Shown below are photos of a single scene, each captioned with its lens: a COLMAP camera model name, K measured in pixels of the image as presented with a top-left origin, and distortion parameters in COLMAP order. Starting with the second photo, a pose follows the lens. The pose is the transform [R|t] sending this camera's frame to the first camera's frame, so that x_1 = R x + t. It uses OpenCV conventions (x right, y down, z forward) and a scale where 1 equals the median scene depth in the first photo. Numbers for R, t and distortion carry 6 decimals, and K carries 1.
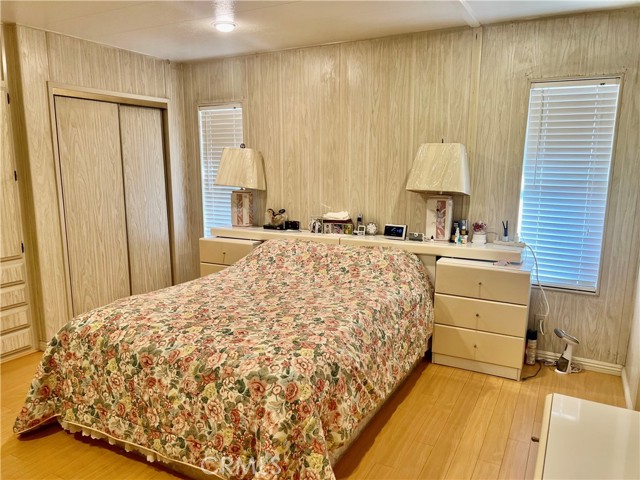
lens RADIAL K [[478.6, 0, 320.0], [0, 478.6, 240.0], [0, 0, 1]] dist [0.022356, 0.000439]
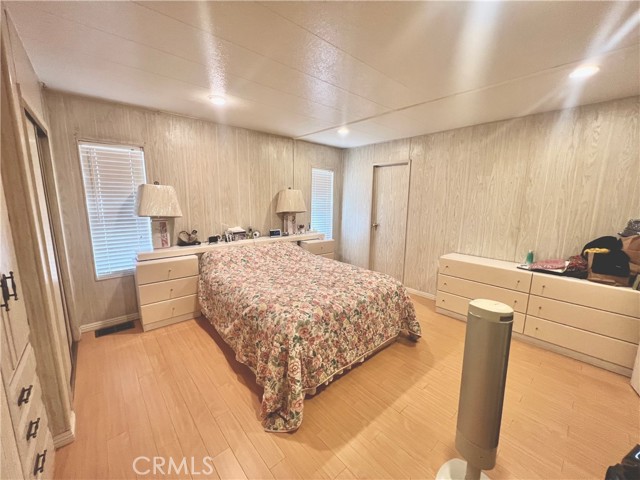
lens RADIAL K [[259.6, 0, 320.7], [0, 259.6, 225.2], [0, 0, 1]] dist [-0.000844, -0.000052]
pose [[0.348881, -0.089154, 0.932917, -0.703730], [0.142017, 0.988998, 0.041403, -0.062475], [-0.926344, 0.118045, 0.357704, 0.419758]]
